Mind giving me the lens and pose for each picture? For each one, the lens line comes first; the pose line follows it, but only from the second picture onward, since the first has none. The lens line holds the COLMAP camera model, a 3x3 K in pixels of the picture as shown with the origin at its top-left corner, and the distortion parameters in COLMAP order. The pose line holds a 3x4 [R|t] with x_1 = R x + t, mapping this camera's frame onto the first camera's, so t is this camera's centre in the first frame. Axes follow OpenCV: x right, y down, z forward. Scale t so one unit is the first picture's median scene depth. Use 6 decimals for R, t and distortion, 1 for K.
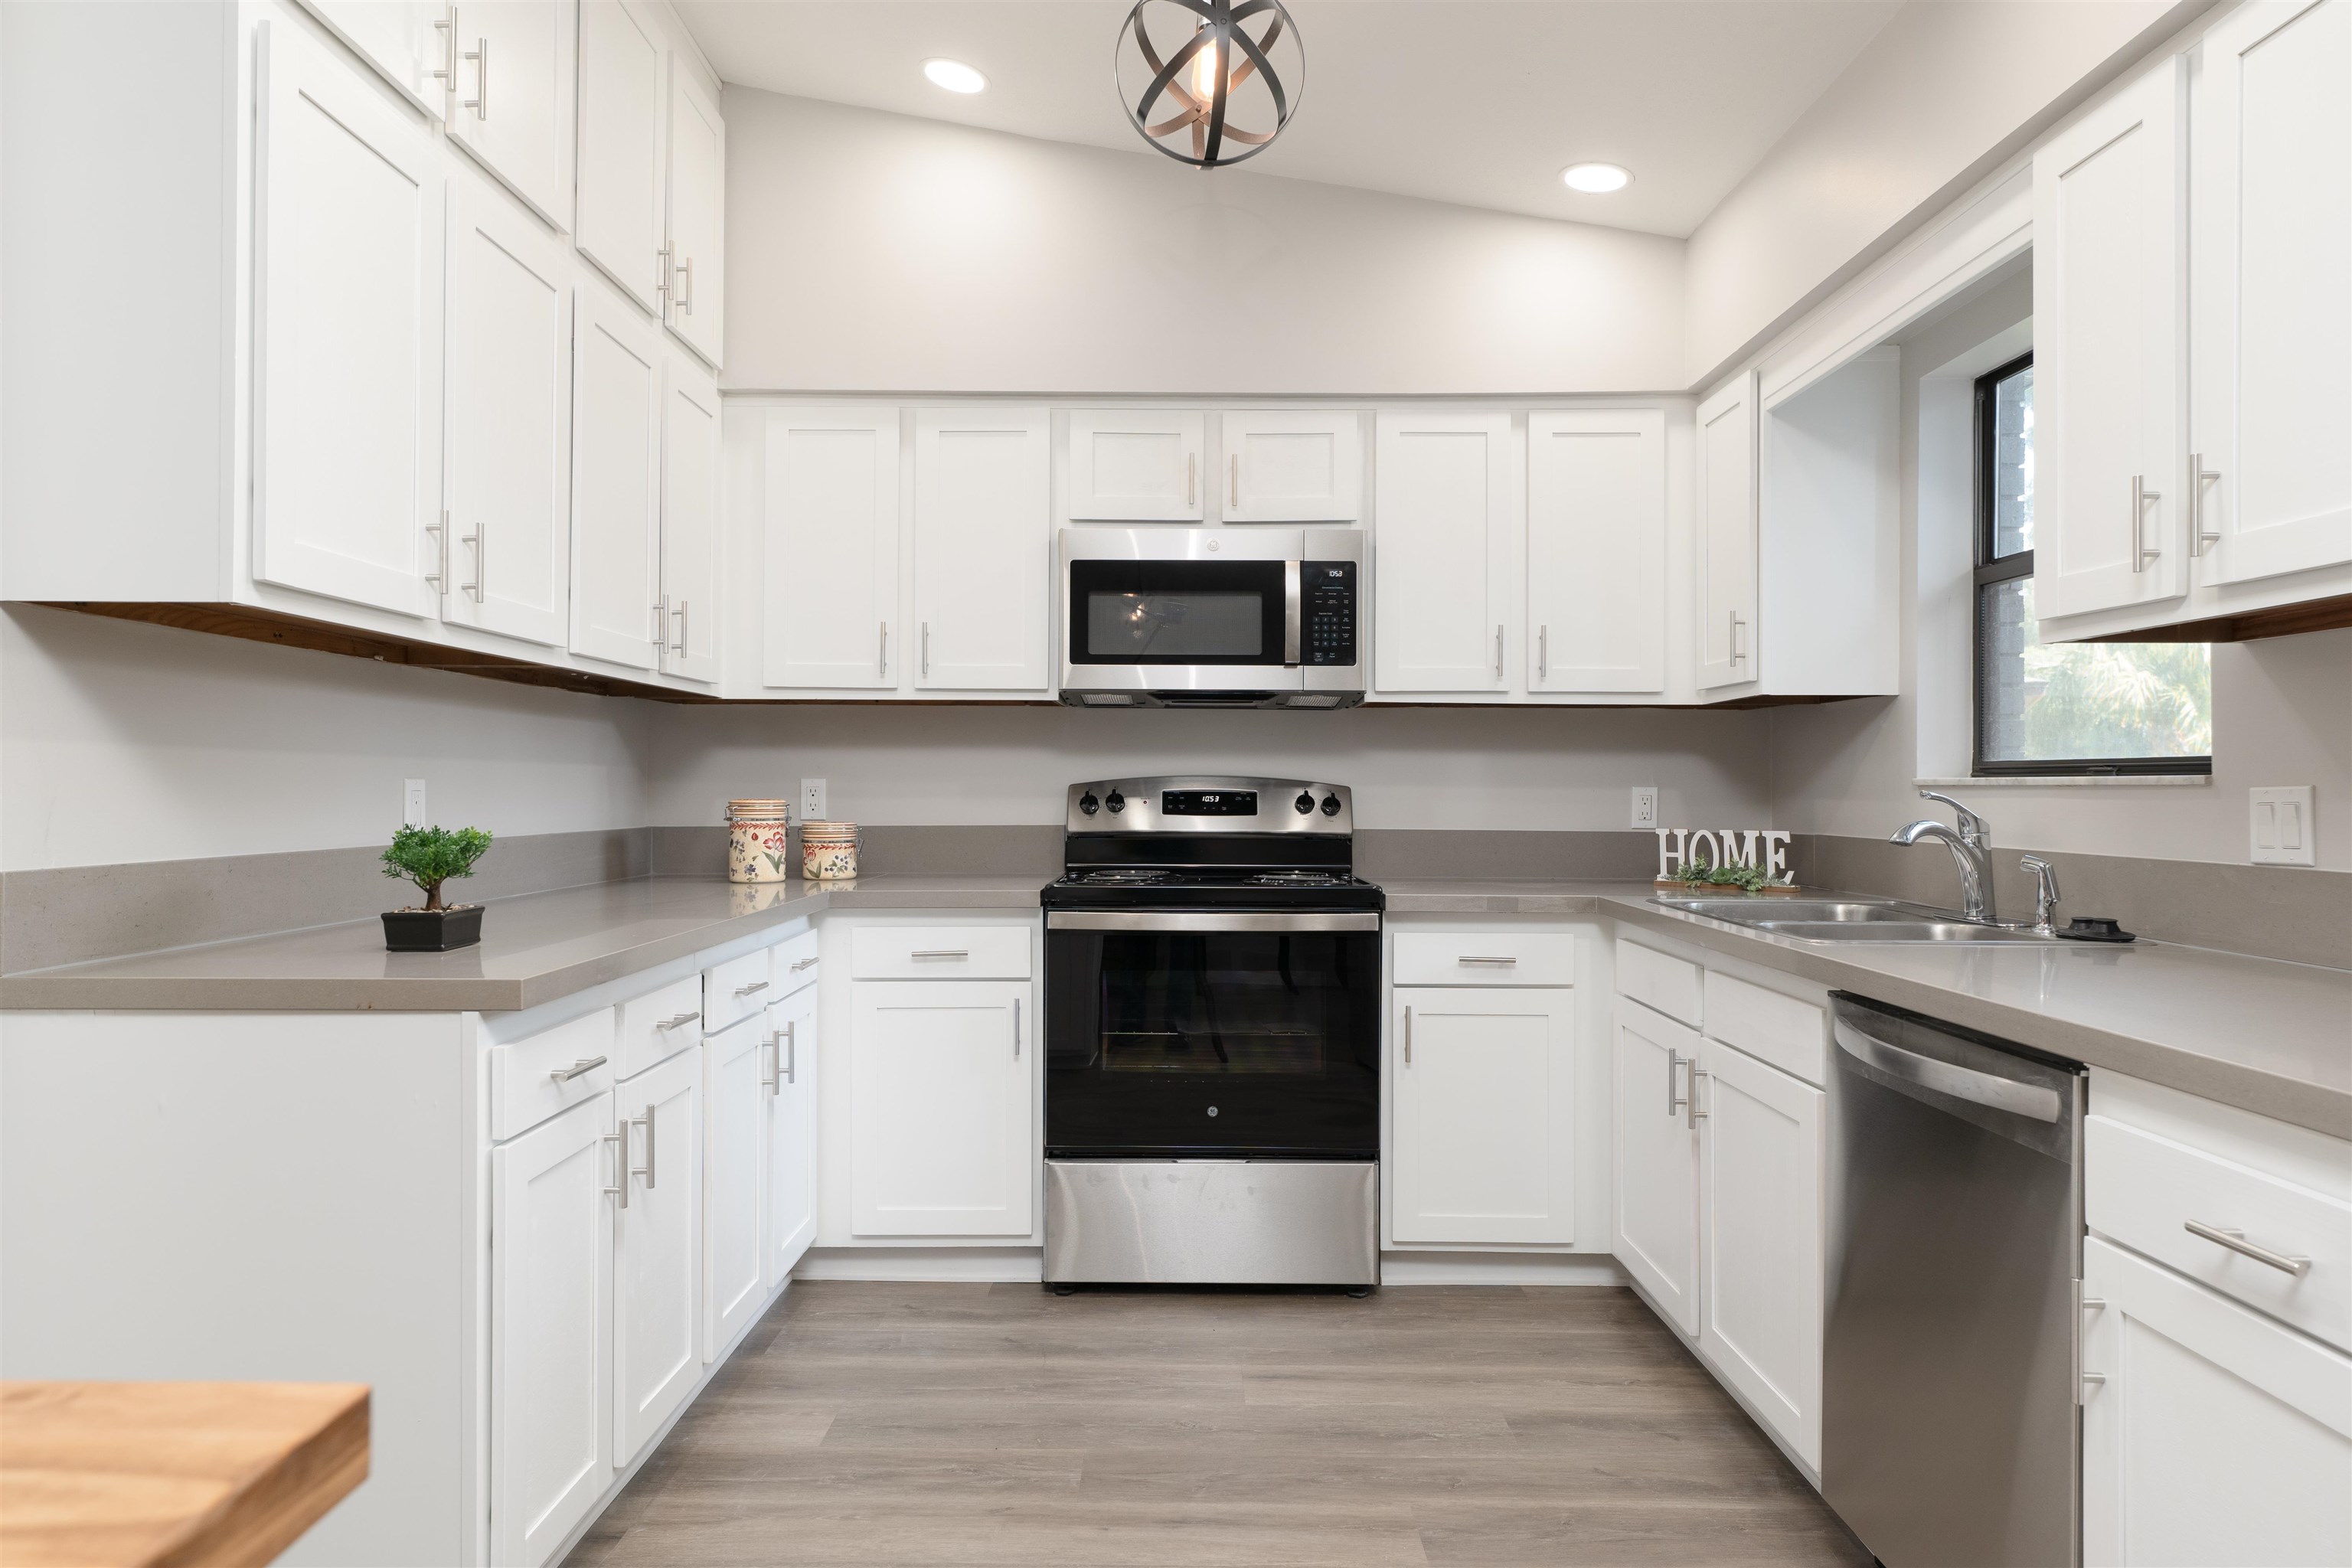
lens RADIAL K [[1429.4, 0, 1172.6], [0, 1429.4, 782.5], [0, 0, 1]] dist [-0.005474, -0.000072]
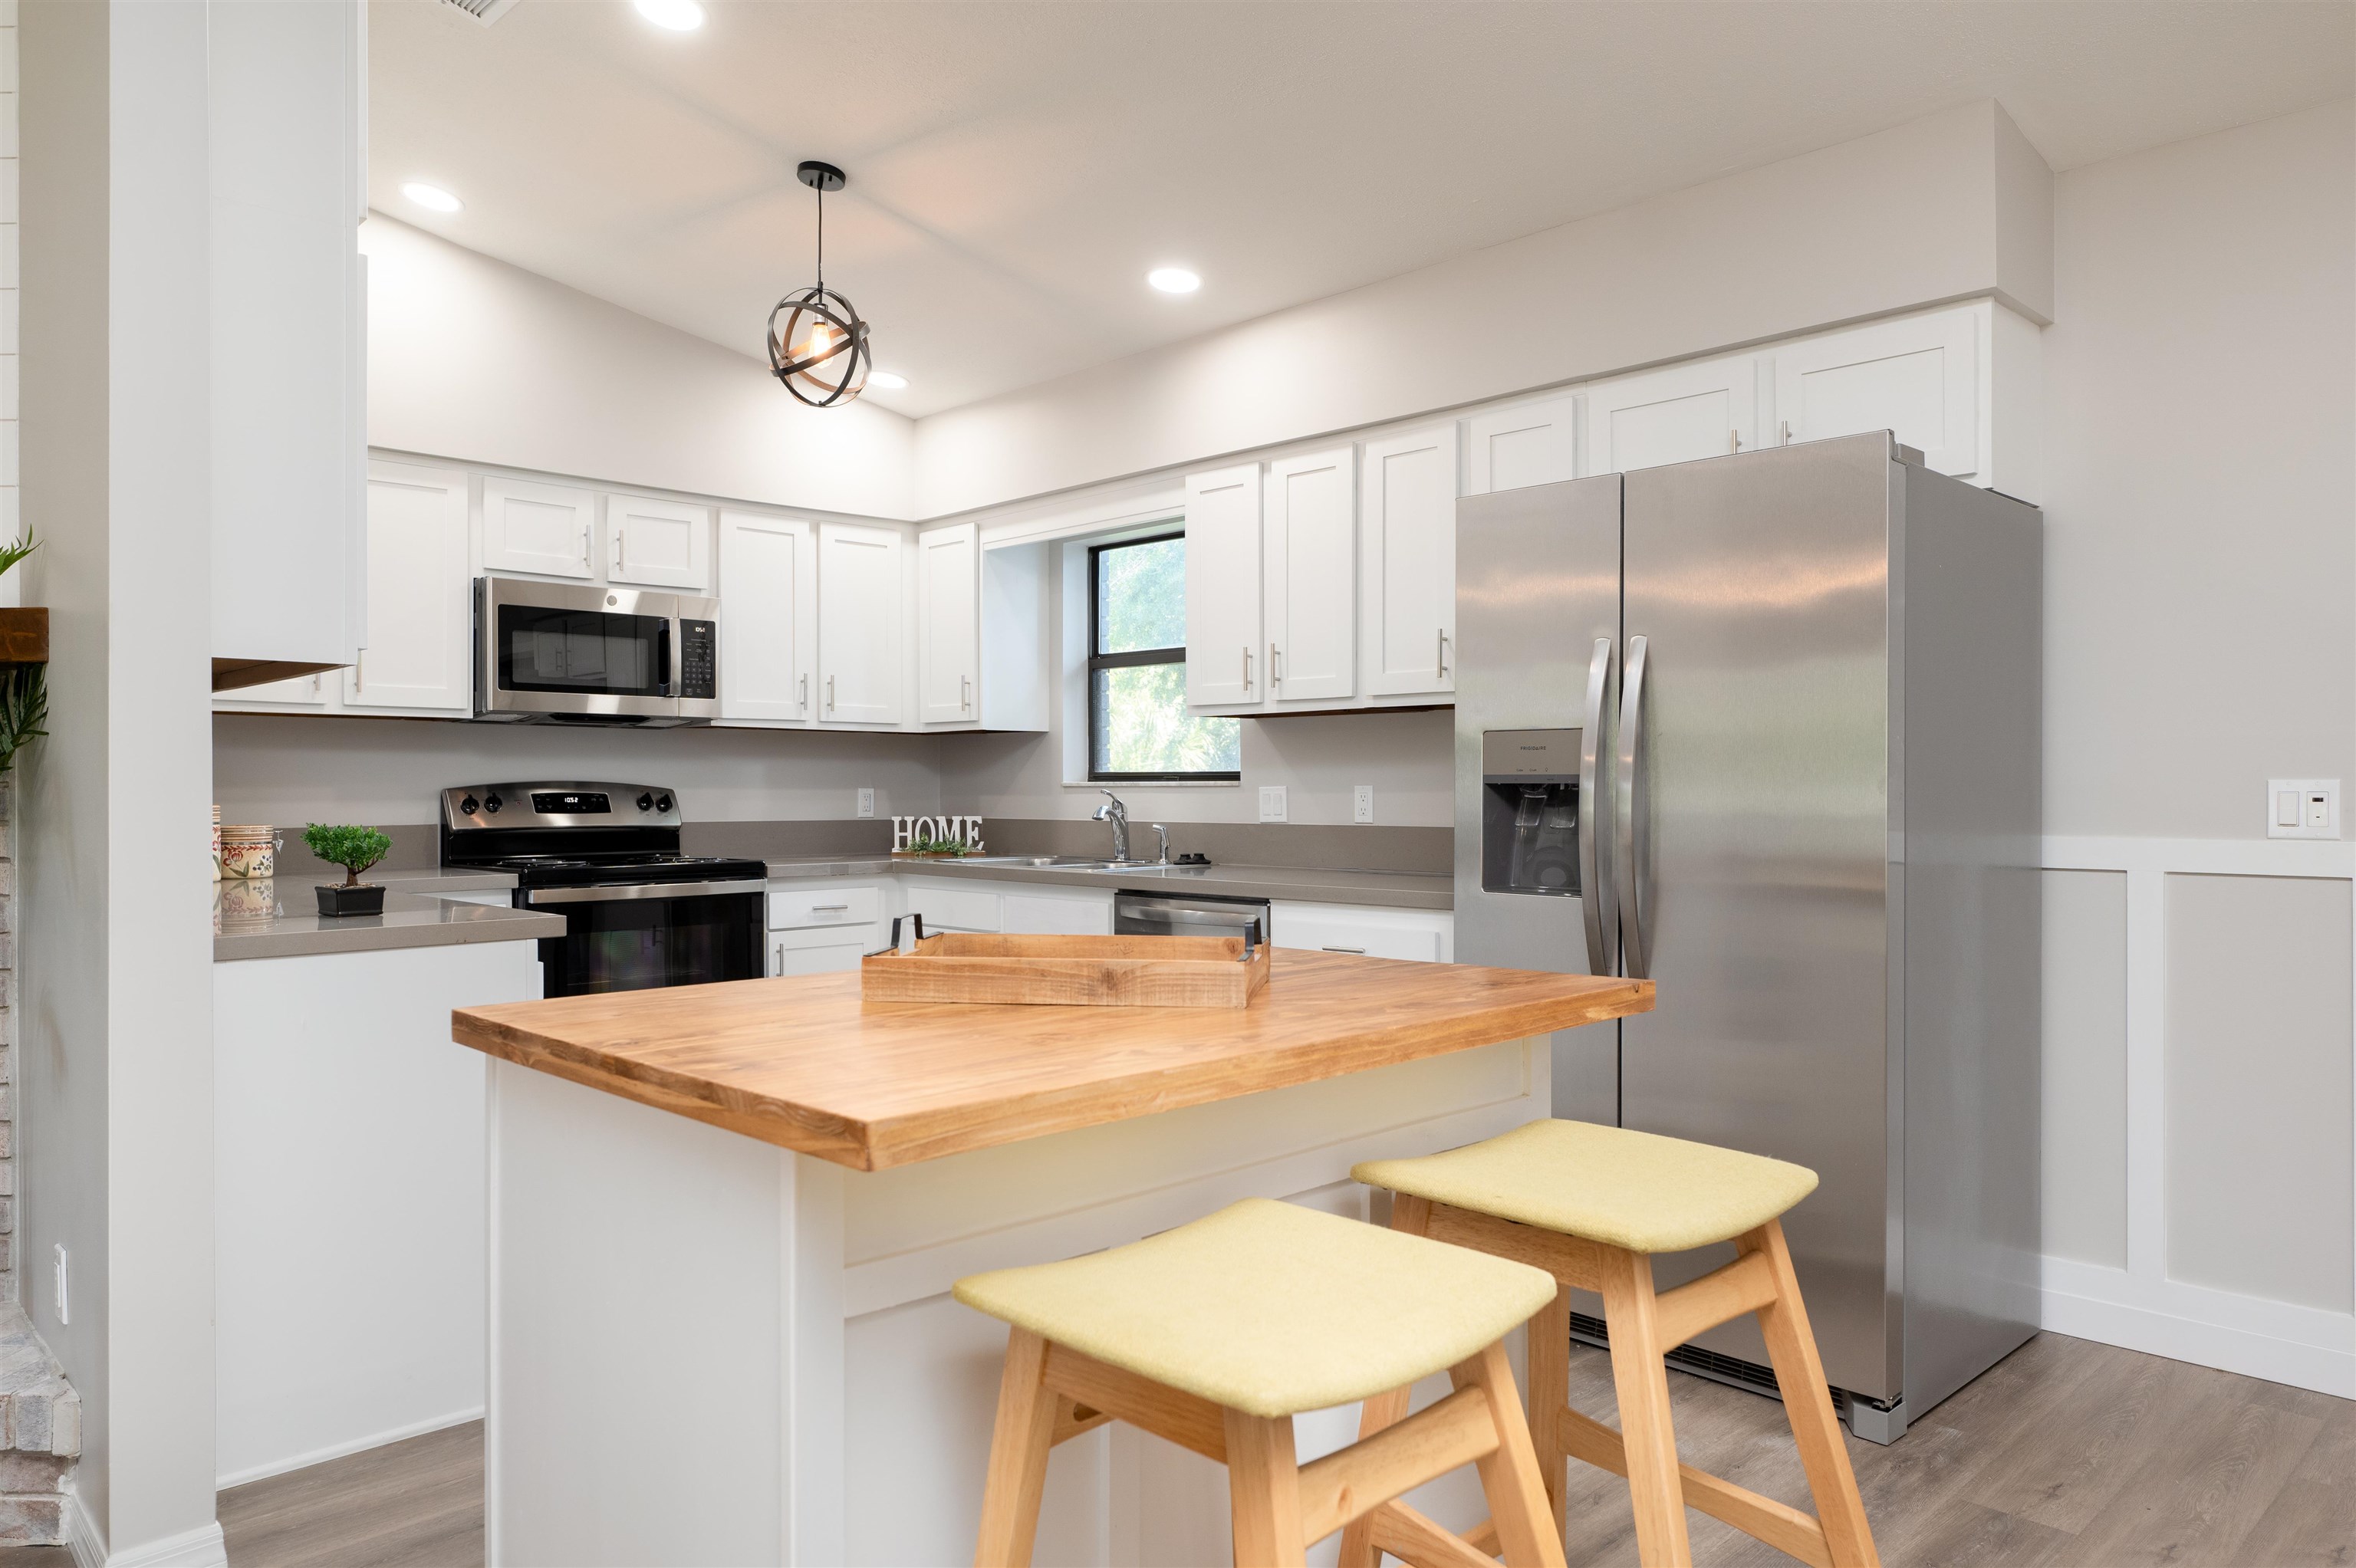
lens RADIAL K [[1535.4, 0, 1176.6], [0, 1535.4, 785.1], [0, 0, 1]] dist [0.008829, 0.003060]
pose [[0.710958, -0.004269, 0.703222, -0.581300], [0.002942, 0.999991, 0.003096, -0.004377], [-0.703228, -0.000132, 0.710964, -0.334060]]
